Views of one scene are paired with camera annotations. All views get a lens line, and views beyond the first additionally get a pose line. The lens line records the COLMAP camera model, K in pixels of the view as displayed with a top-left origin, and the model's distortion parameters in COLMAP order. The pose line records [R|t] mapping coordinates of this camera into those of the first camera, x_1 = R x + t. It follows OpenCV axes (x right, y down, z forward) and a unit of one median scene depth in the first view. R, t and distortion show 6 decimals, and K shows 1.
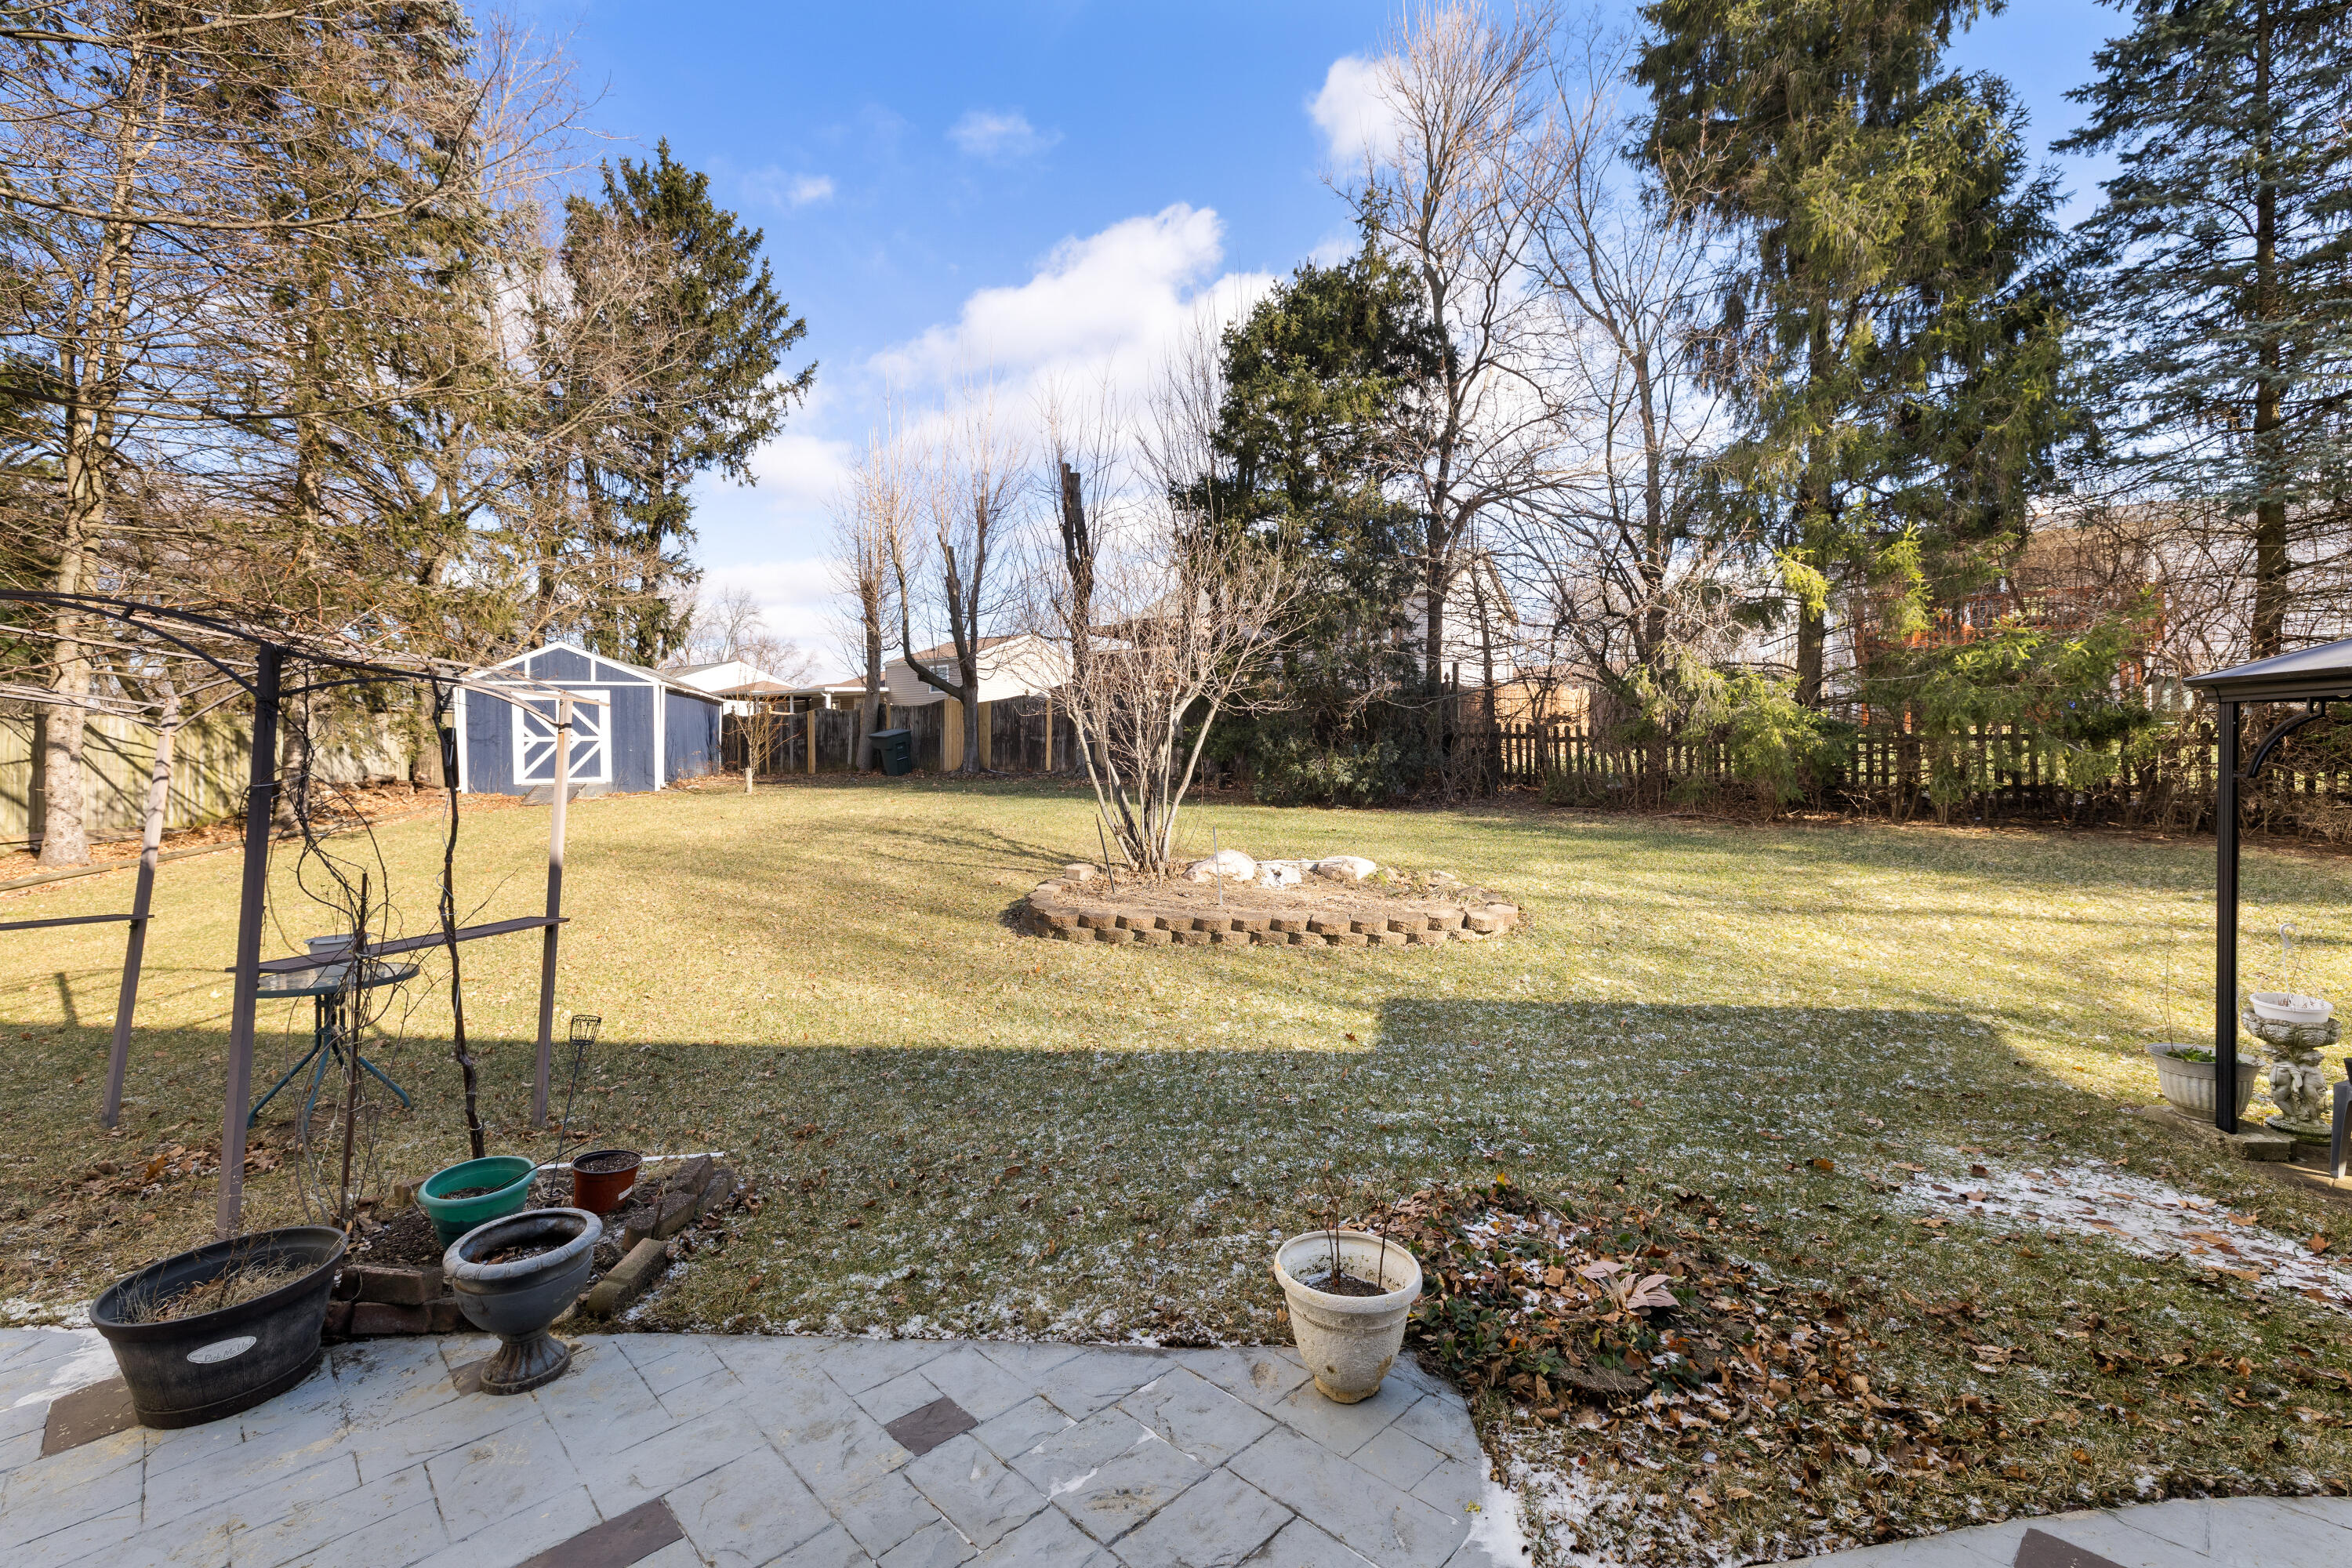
lens RADIAL K [[986.3, 0, 1166.8], [0, 986.3, 768.9], [0, 0, 1]] dist [-0.000576, -0.000003]
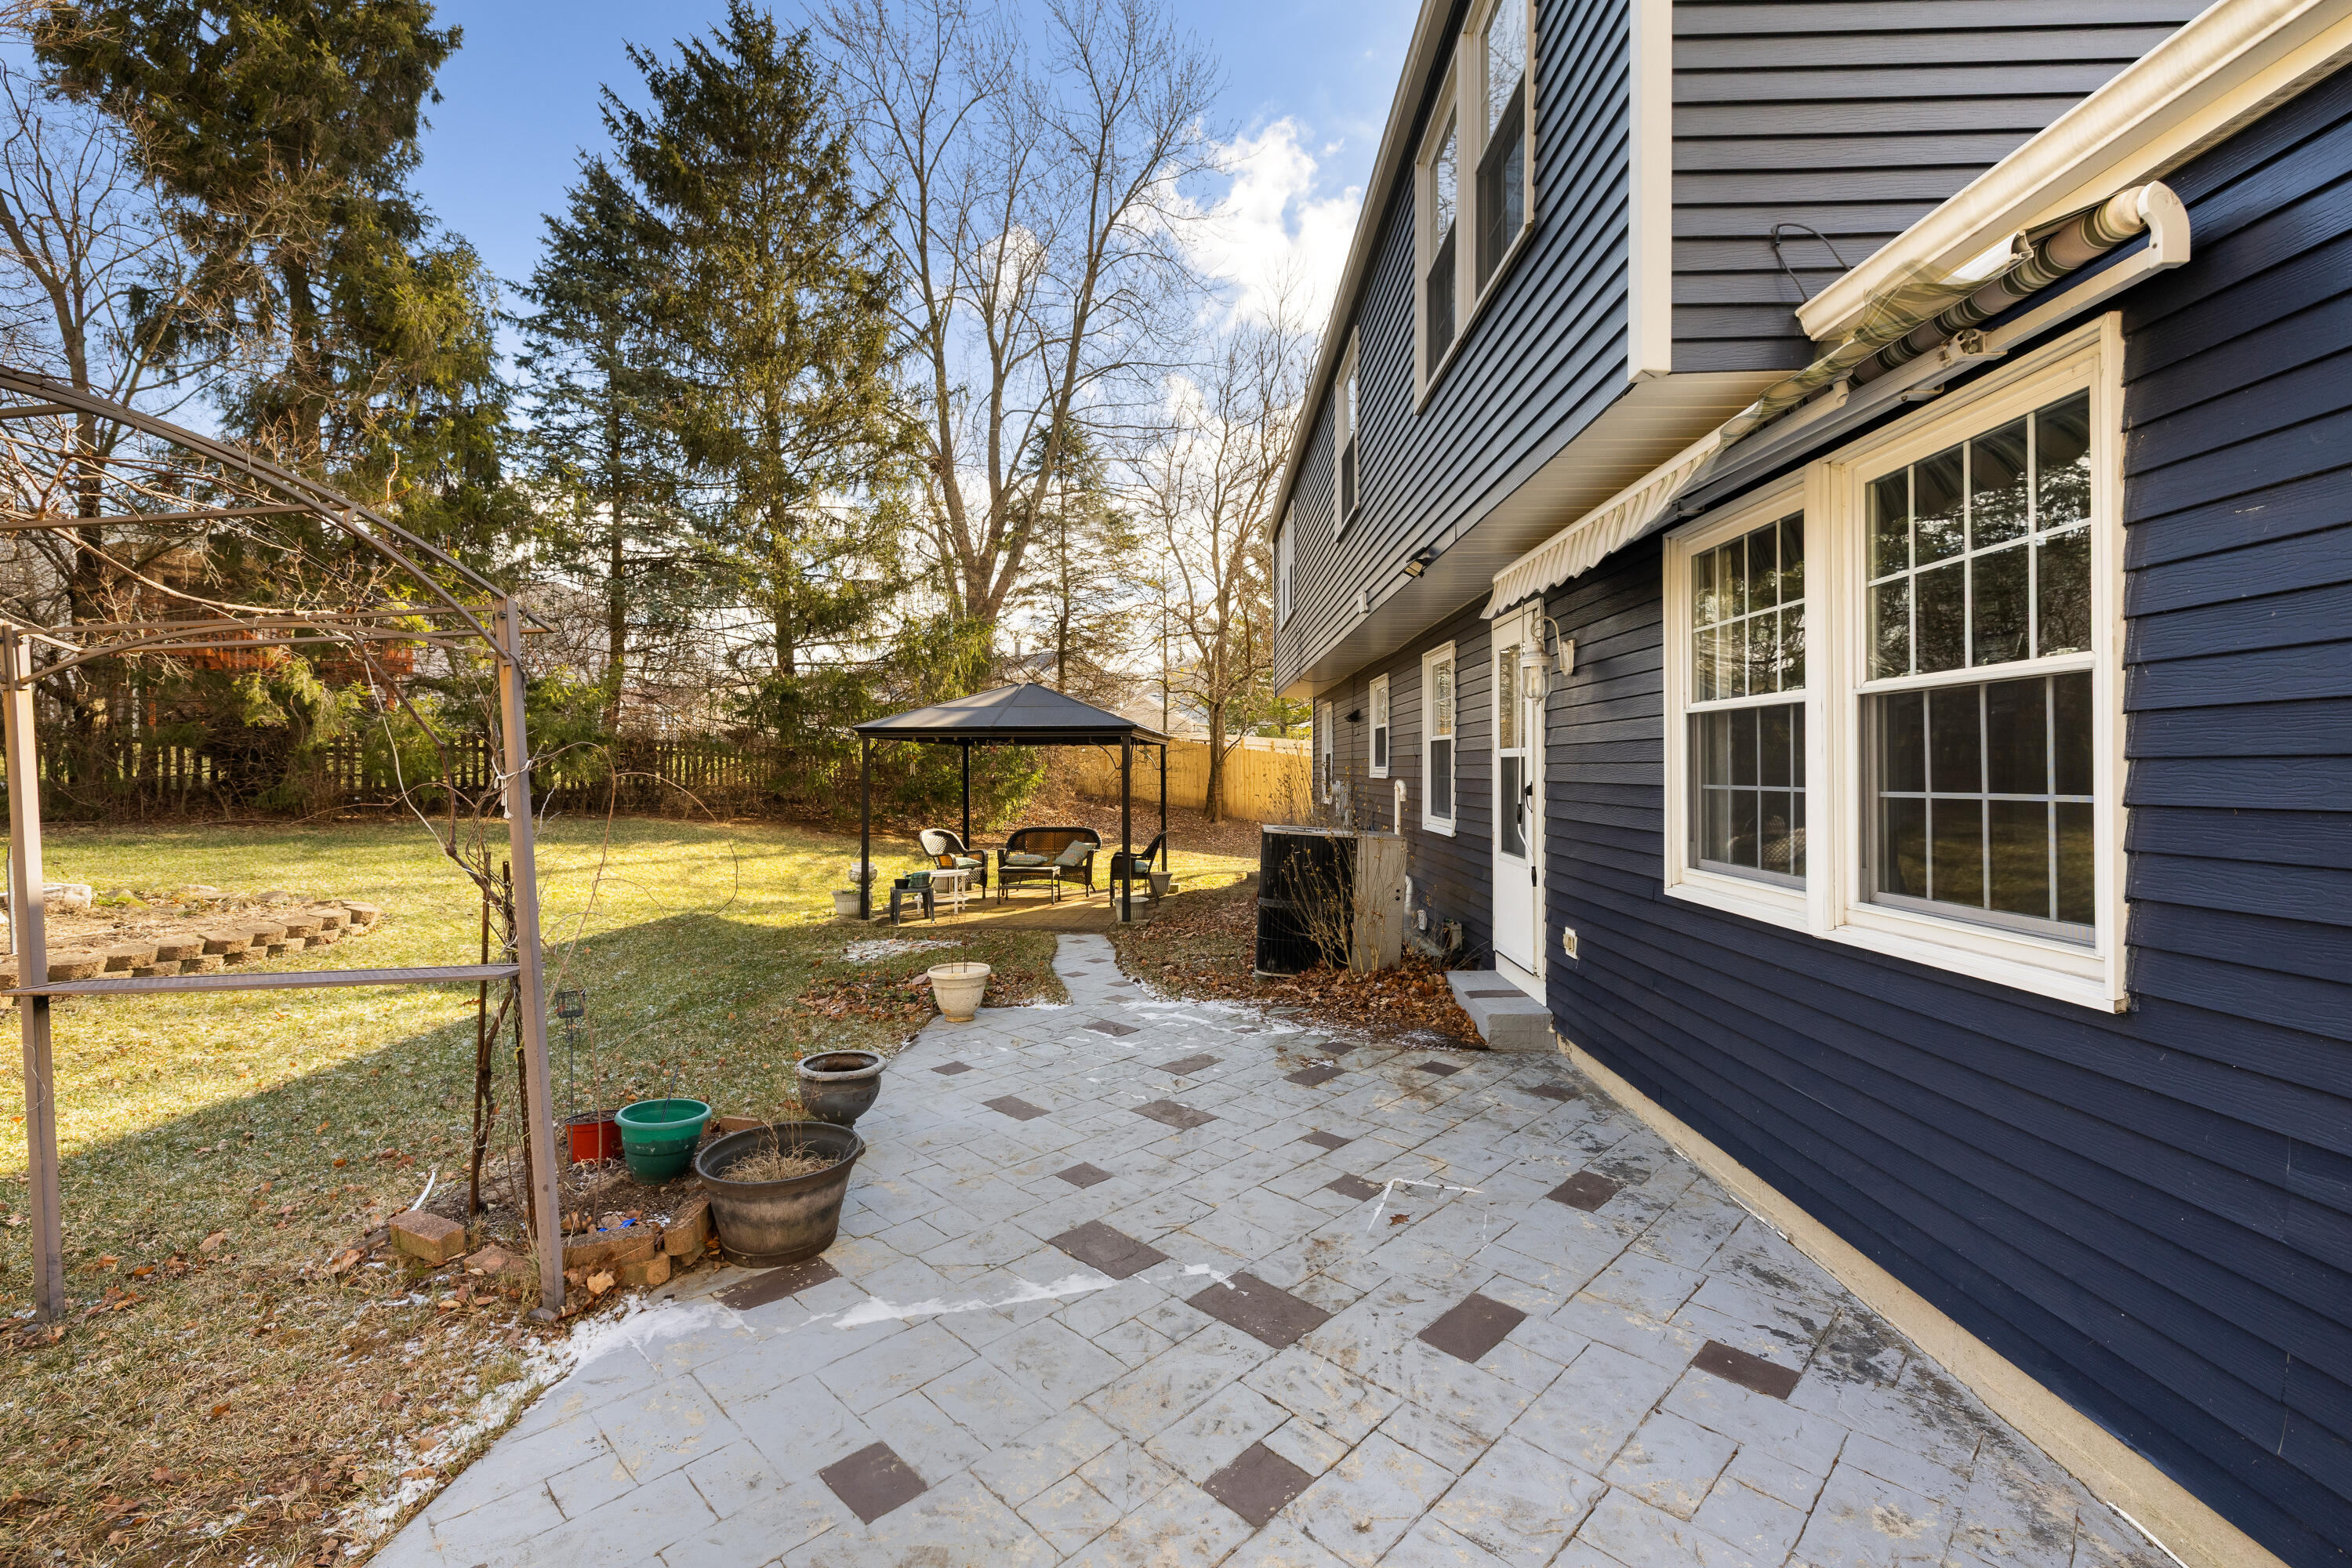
lens RADIAL K [[986.3, 0, 1166.8], [0, 986.3, 768.9], [0, 0, 1]] dist [-0.000576, -0.000003]
pose [[-0.010663, 0.005997, 0.999925, -0.747855], [0.000705, 0.999982, -0.005989, 0.005080], [-0.999943, 0.000641, -0.010667, 0.150810]]
